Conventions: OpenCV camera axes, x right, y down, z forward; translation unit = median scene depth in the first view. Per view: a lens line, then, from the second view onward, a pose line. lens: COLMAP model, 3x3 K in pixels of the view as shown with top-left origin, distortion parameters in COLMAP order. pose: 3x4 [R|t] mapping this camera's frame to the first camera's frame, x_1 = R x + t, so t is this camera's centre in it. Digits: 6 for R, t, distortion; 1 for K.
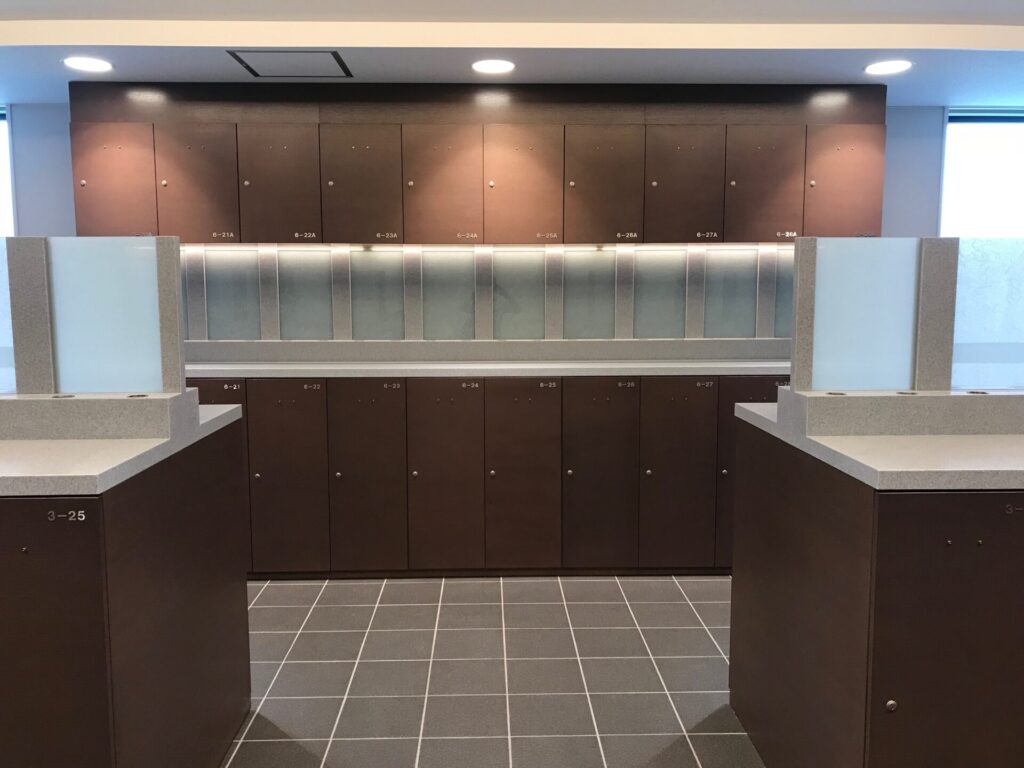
lens RADIAL K [[851.0, 0, 512.0], [0, 851.0, 384.0], [0, 0, 1]] dist [0.107771, -0.177691]
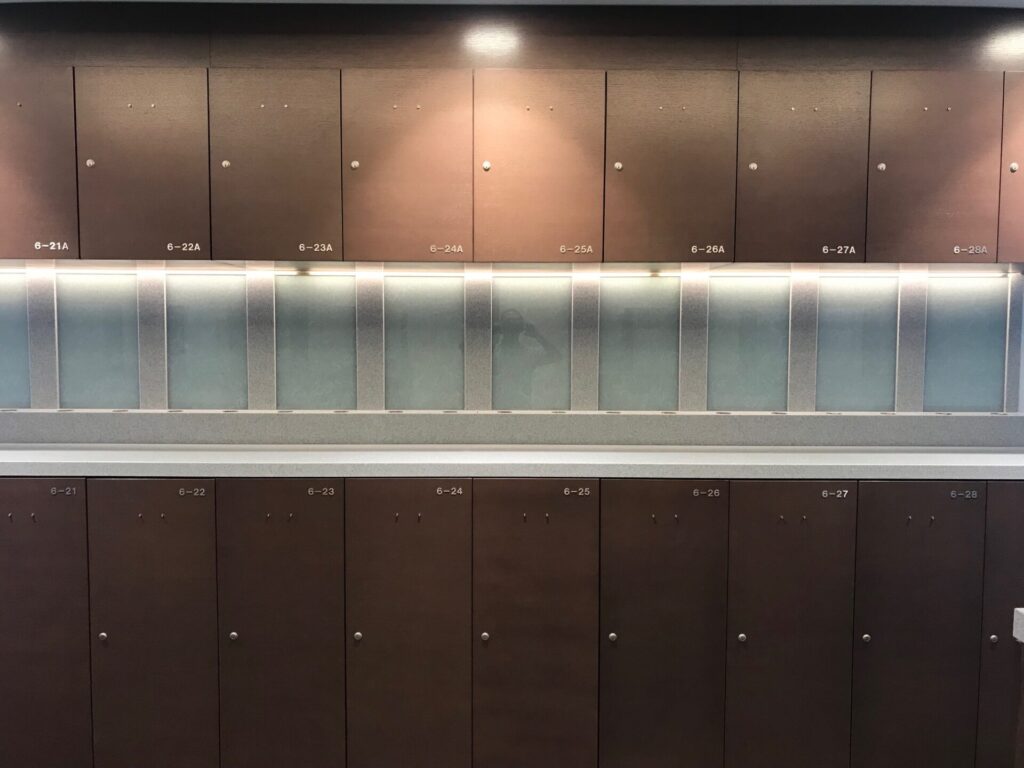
lens RADIAL K [[851.0, 0, 512.0], [0, 851.0, 384.0], [0, 0, 1]] dist [0.107771, -0.177691]
pose [[0.999688, 0.007799, -0.023730, 0.009474], [-0.008830, 0.999008, -0.043652, -0.047421], [0.023366, 0.043848, 0.998765, 0.370627]]
